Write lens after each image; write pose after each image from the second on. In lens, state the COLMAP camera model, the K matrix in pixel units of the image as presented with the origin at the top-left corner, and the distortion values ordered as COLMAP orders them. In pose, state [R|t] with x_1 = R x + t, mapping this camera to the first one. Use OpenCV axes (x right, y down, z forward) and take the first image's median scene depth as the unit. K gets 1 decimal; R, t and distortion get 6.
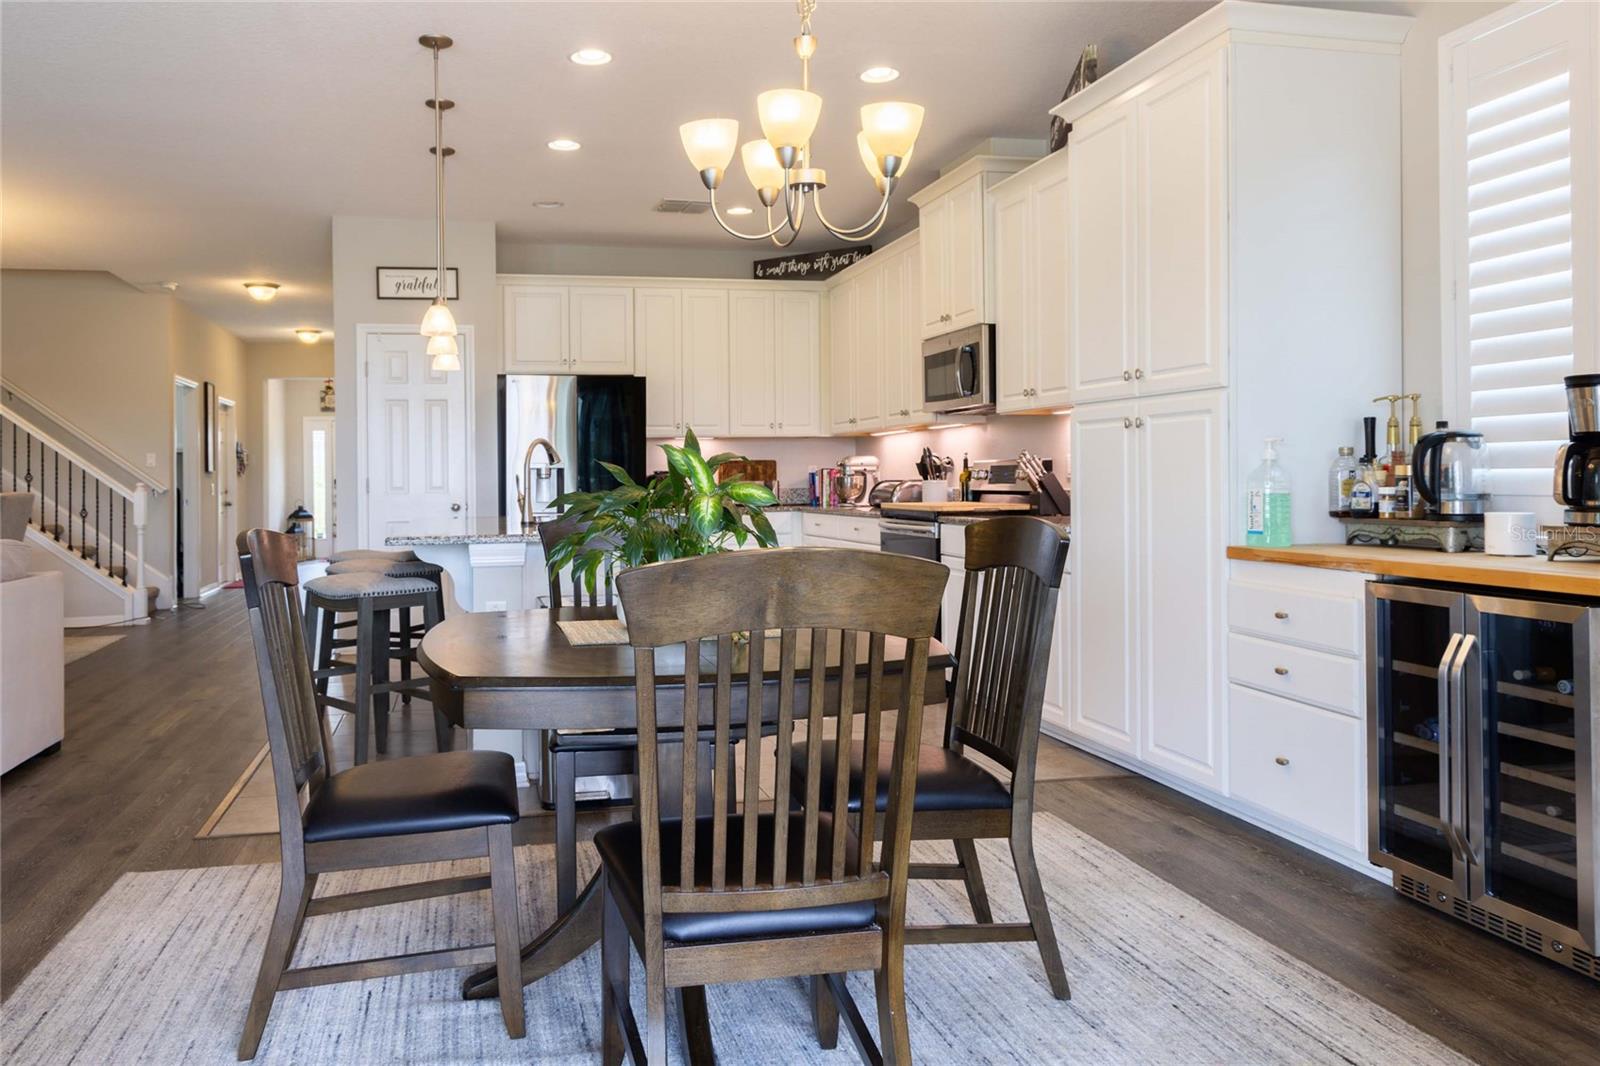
lens RADIAL K [[1114.8, 0, 661.4], [0, 1114.8, 472.5], [0, 0, 1]] dist [0.009742, -0.001969]
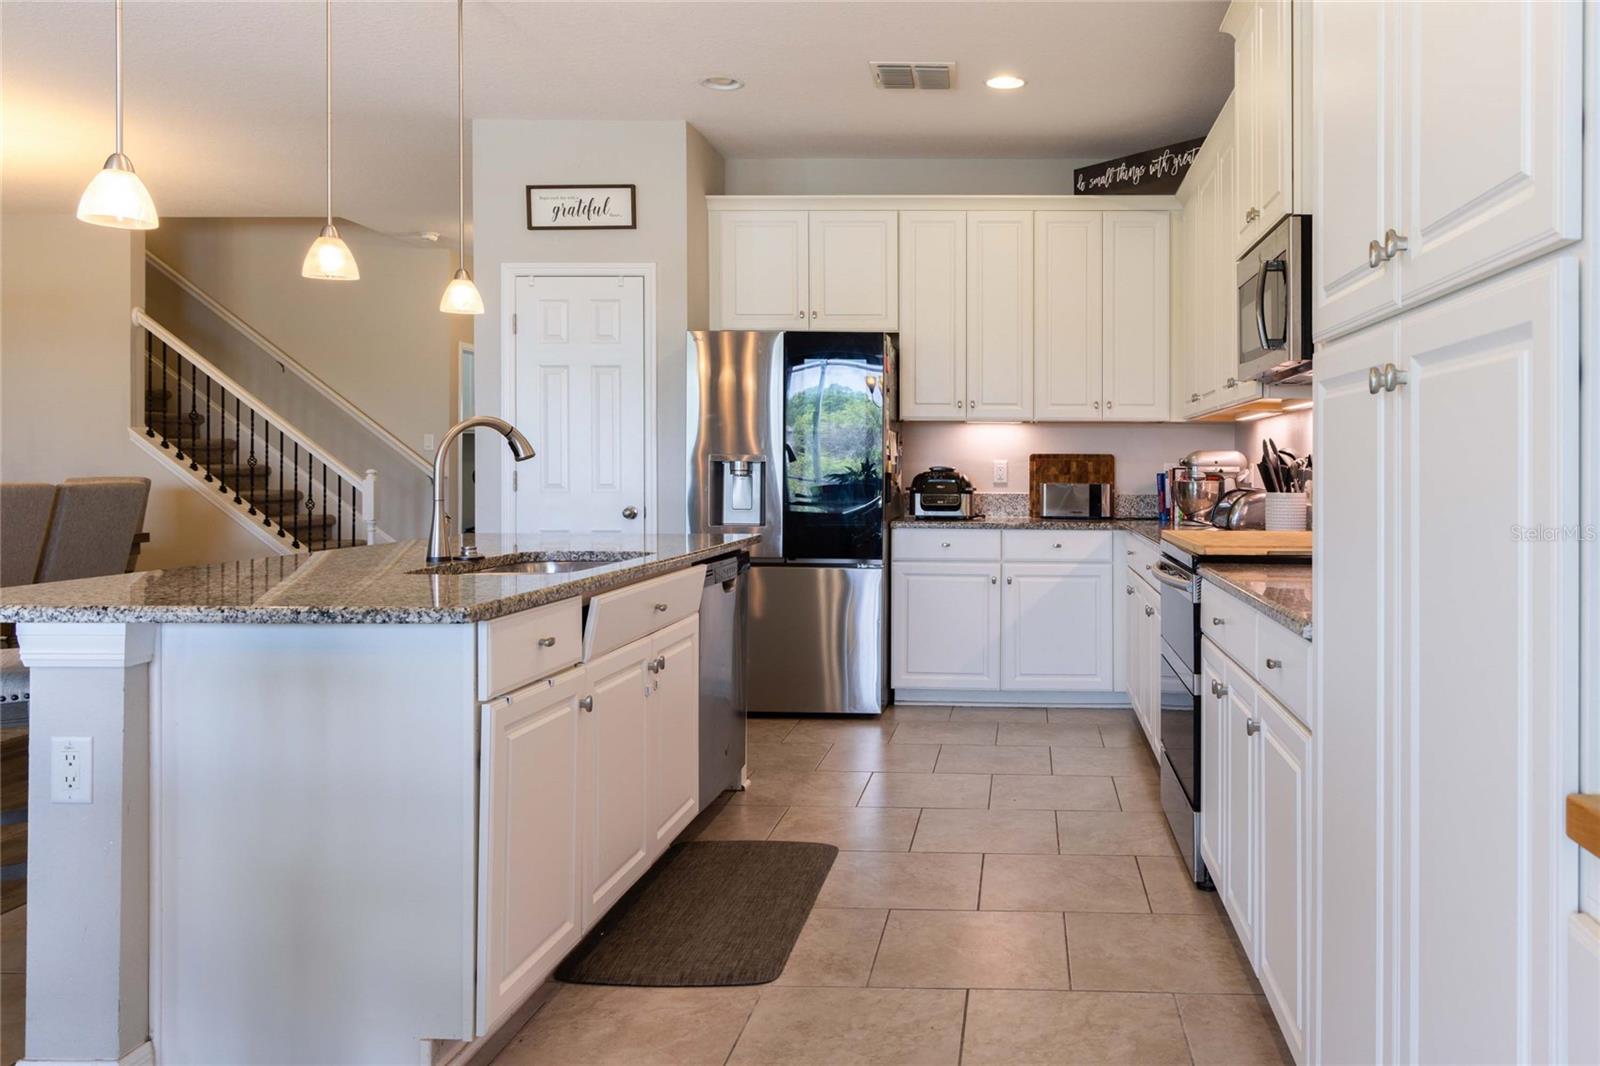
lens RADIAL K [[1140.5, 0, 978.3], [0, 1140.5, 460.6], [0, 0, 1]] dist [-0.009376, 0.011837]
pose [[0.977899, 0.016717, -0.208407, 0.194508], [-0.016547, 0.999860, 0.002559, -0.008899], [0.208421, 0.000947, 0.978039, 0.319454]]
